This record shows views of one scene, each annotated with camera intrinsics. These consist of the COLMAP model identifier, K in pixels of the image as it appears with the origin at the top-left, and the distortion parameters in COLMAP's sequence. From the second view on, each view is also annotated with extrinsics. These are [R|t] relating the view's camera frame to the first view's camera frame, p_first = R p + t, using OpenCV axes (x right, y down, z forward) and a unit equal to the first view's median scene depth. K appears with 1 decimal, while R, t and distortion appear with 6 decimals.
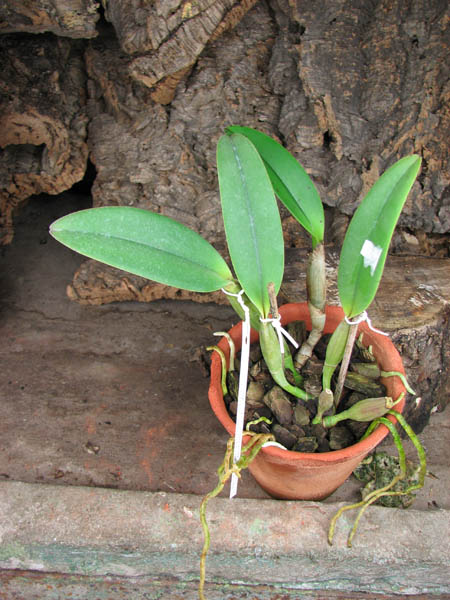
lens RADIAL K [[650.5, 0, 206.5], [0, 650.5, 288.0], [0, 0, 1]] dist [-0.205320, 0.275623]
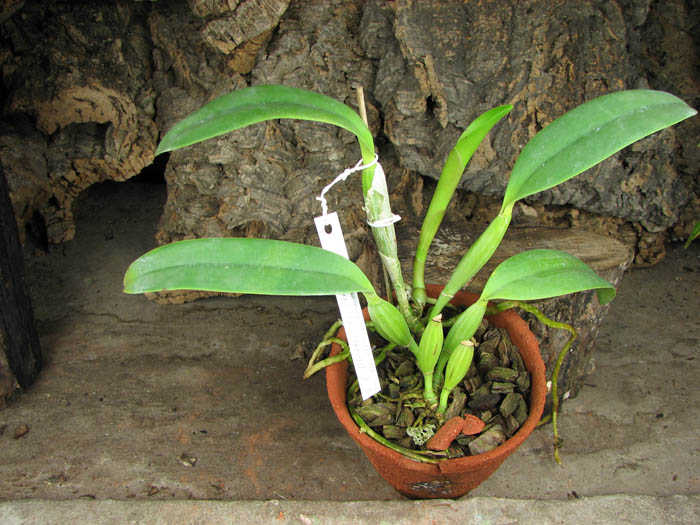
lens RADIAL K [[759.0, 0, 341.8], [0, 759.0, 284.8], [0, 0, 1]] dist [-0.200246, 0.271009]
pose [[0.995913, -0.049481, 0.075564, -0.026571], [0.050641, 0.998625, -0.013519, 0.026867], [-0.074791, 0.017290, 0.997049, -0.031014]]
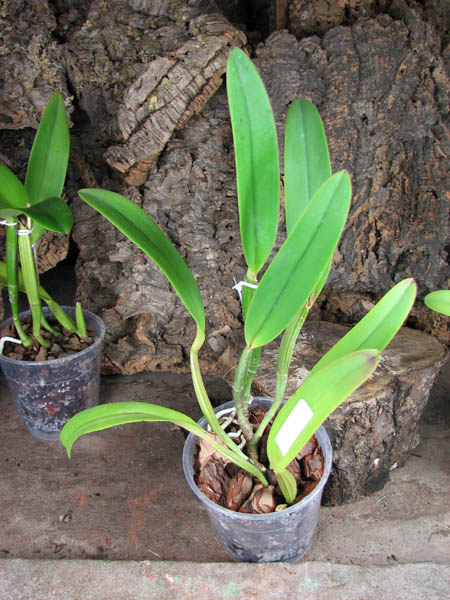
lens RADIAL K [[650.5, 0, 206.5], [0, 650.5, 288.0], [0, 0, 1]] dist [-0.205320, 0.275623]
pose [[0.998589, -0.052396, 0.008680, 0.034534], [0.052723, 0.997678, -0.043123, -0.070447], [-0.006400, 0.043519, 0.999032, -0.087001]]
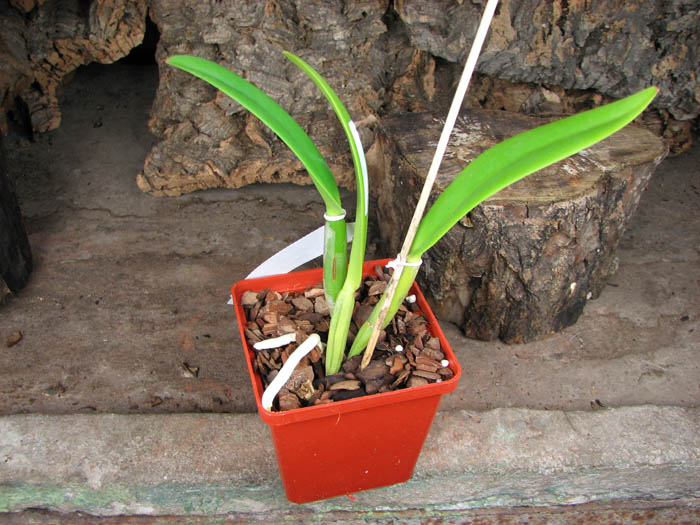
lens RADIAL K [[758.9, 0, 336.6], [0, 758.9, 282.9], [0, 0, 1]] dist [-0.205320, 0.275623]
pose [[0.995350, -0.063760, 0.072205, -0.042731], [0.052785, 0.988046, 0.144839, 0.008385], [-0.080577, -0.140354, 0.986817, 0.028980]]
